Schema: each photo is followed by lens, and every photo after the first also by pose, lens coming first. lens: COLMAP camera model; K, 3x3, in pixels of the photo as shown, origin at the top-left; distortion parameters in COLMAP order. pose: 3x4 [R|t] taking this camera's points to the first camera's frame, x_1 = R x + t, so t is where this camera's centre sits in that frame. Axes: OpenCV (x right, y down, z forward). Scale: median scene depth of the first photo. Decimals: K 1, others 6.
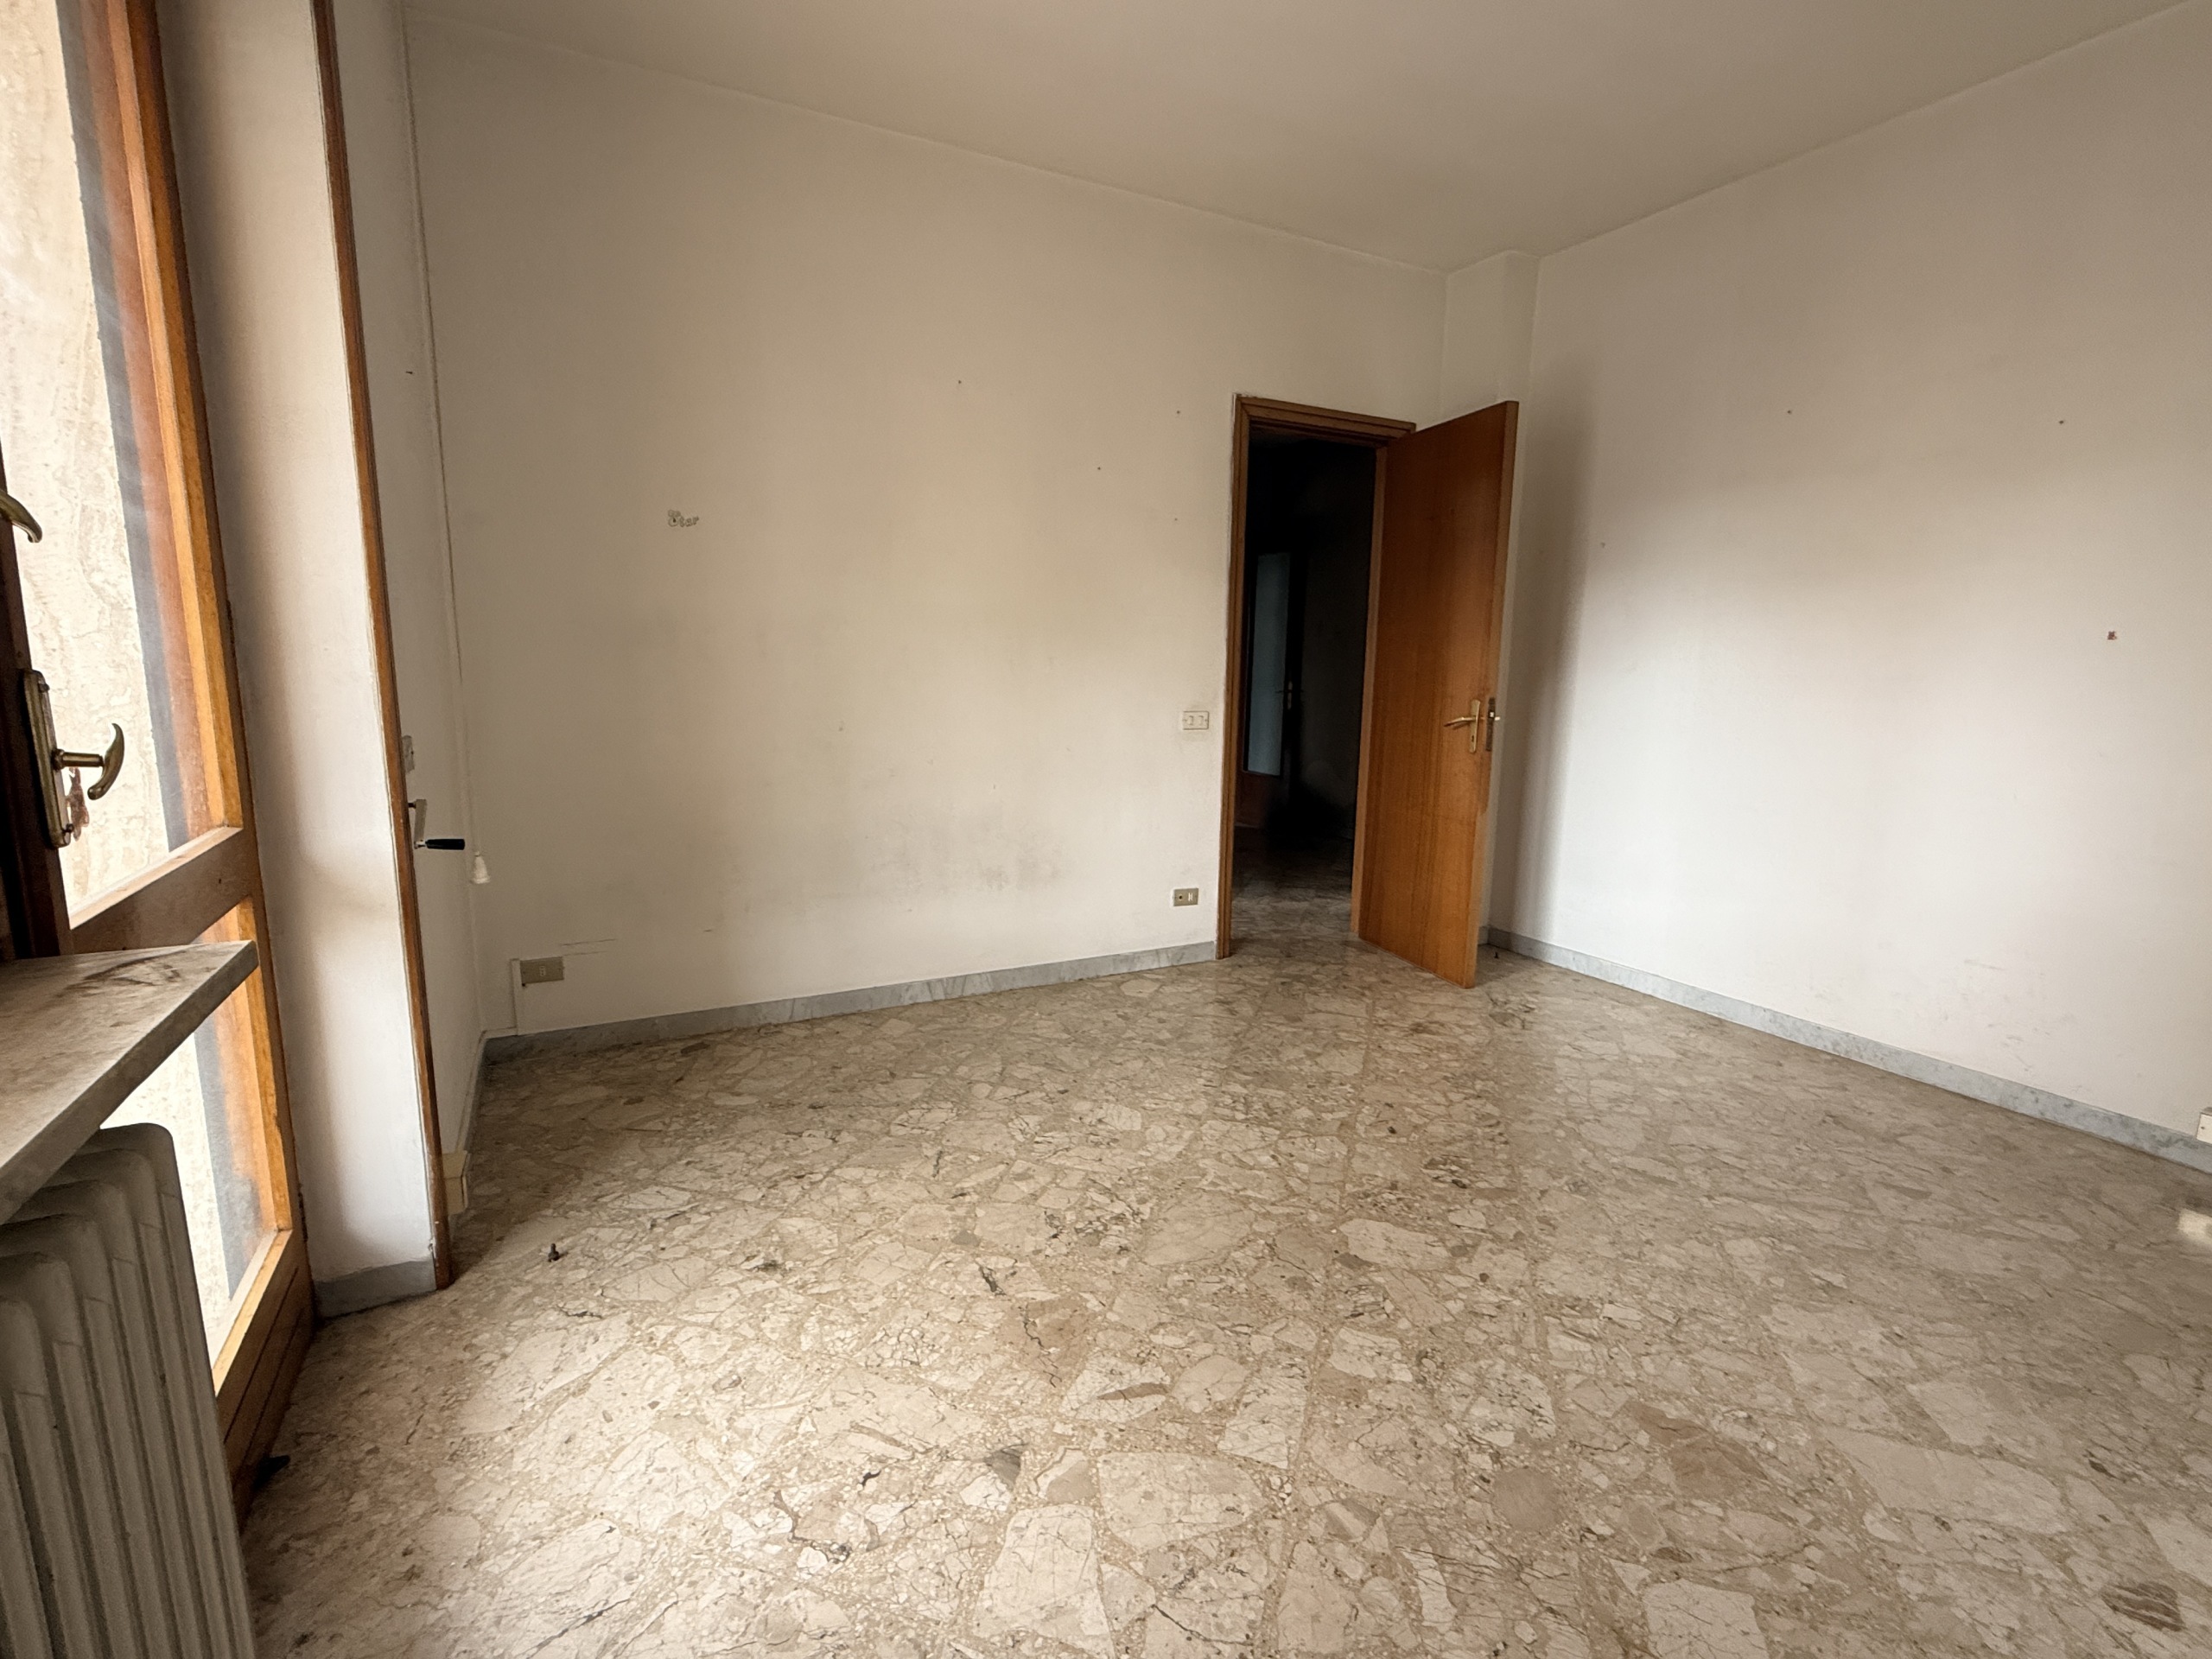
lens RADIAL K [[1011.9, 0, 1107.5], [0, 1011.9, 839.0], [0, 0, 1]] dist [0.001526, 0.000037]
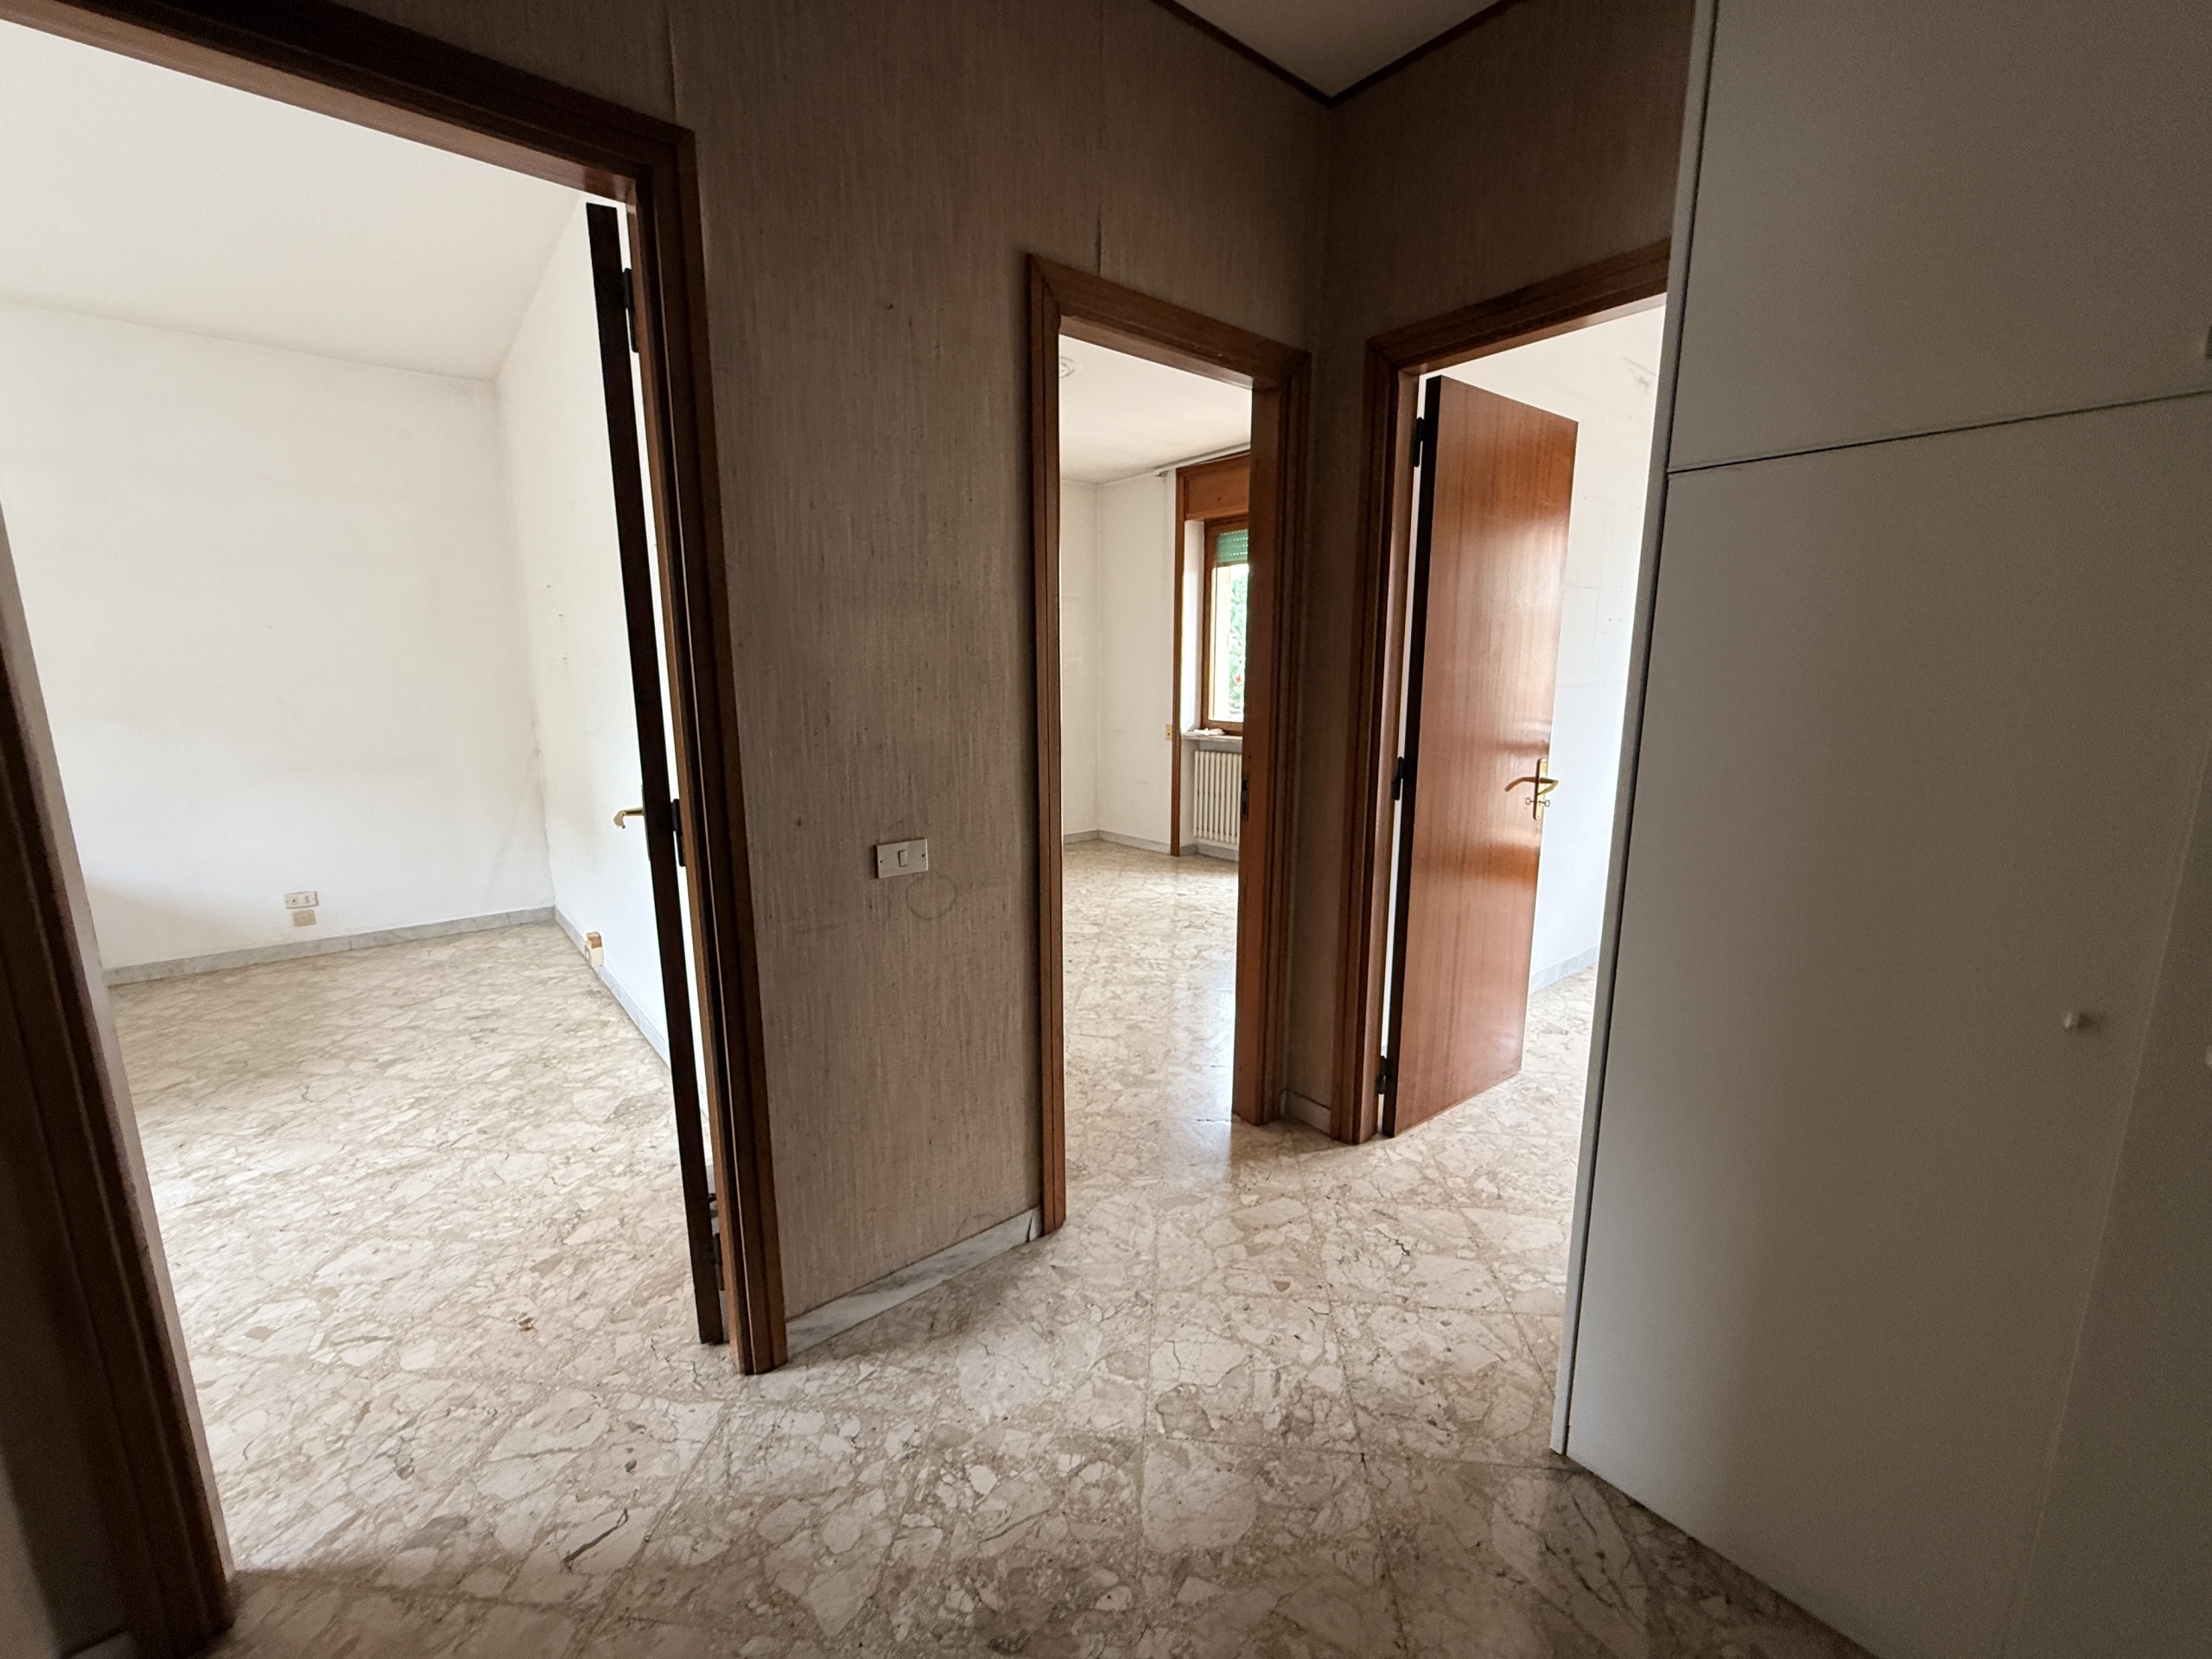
lens RADIAL K [[879.1, 0, 1094.6], [0, 879.1, 828.5], [0, 0, 1]] dist [-0.001130, 0.000184]
pose [[-0.979846, 0.019246, -0.198823, 0.459438], [-0.049427, 0.941035, 0.334678, -0.393515], [0.193540, 0.337760, -0.921119, 1.998564]]
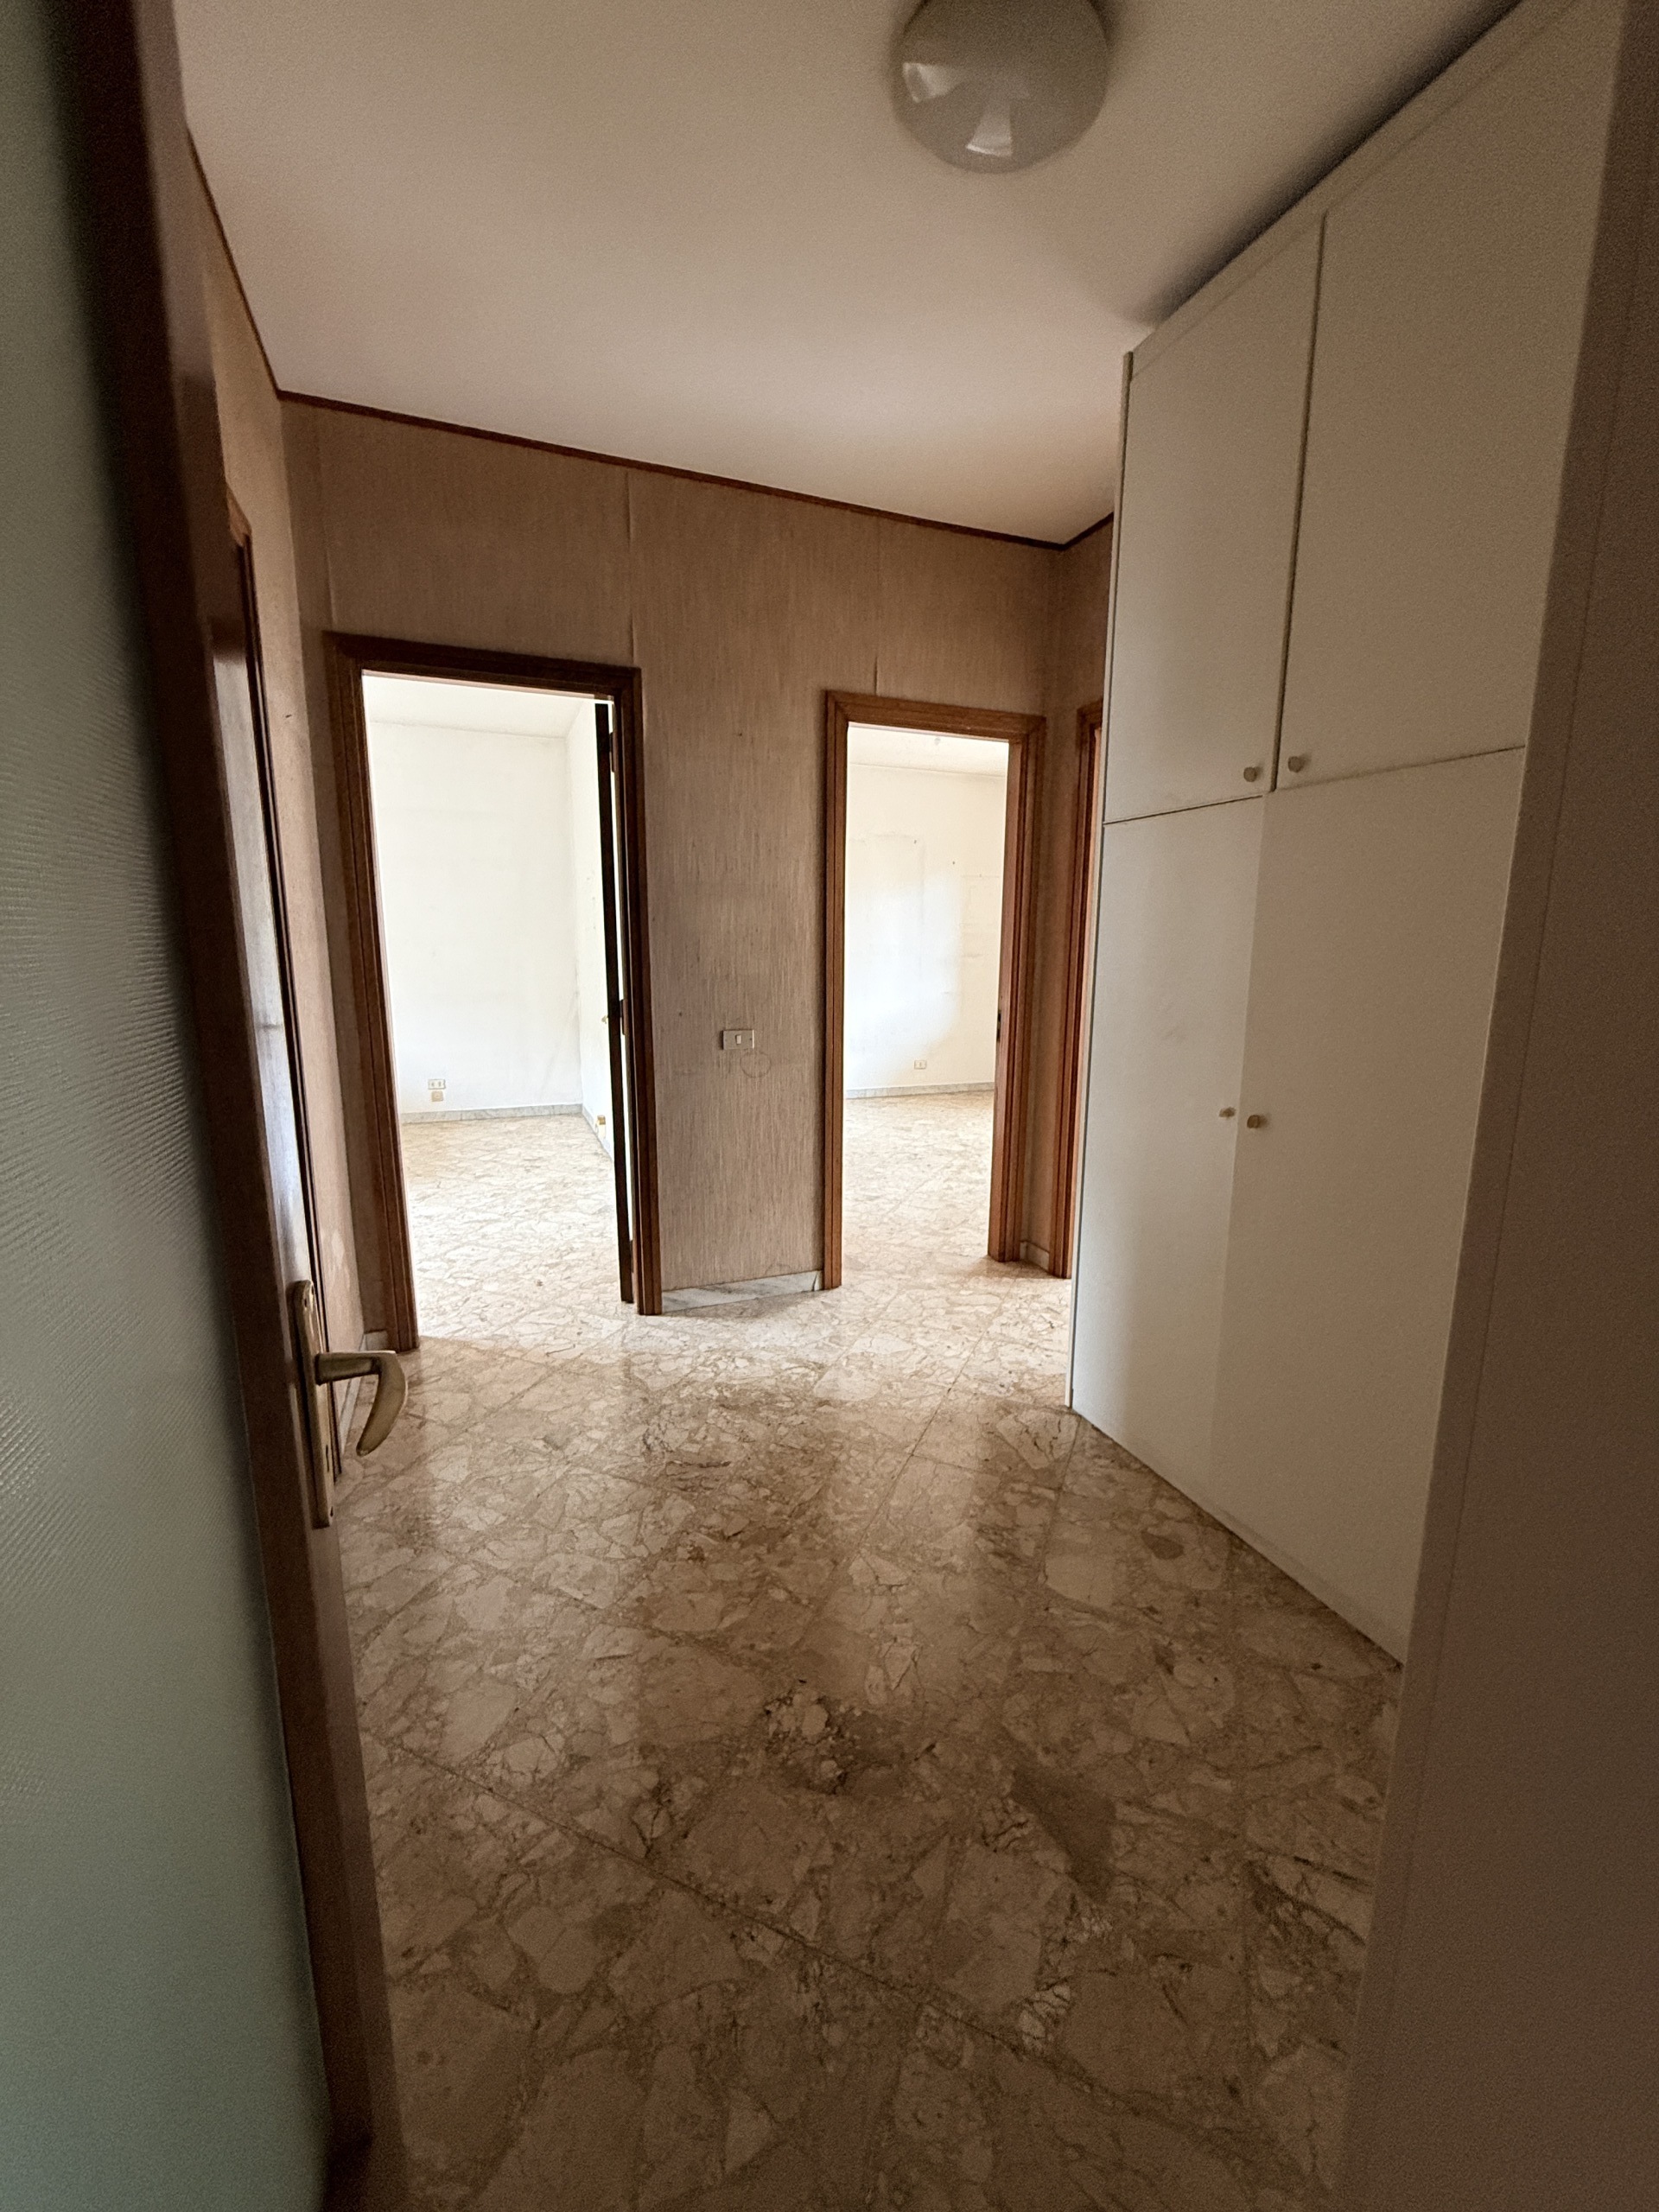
lens RADIAL K [[879.1, 0, 828.7], [0, 879.1, 1100.3], [0, 0, 1]] dist [-0.001130, 0.000184]
pose [[-0.994355, -0.042428, 0.097253, 0.268203], [-0.006613, 0.939572, 0.342287, -0.456851], [-0.105899, 0.339712, -0.934549, 2.400763]]
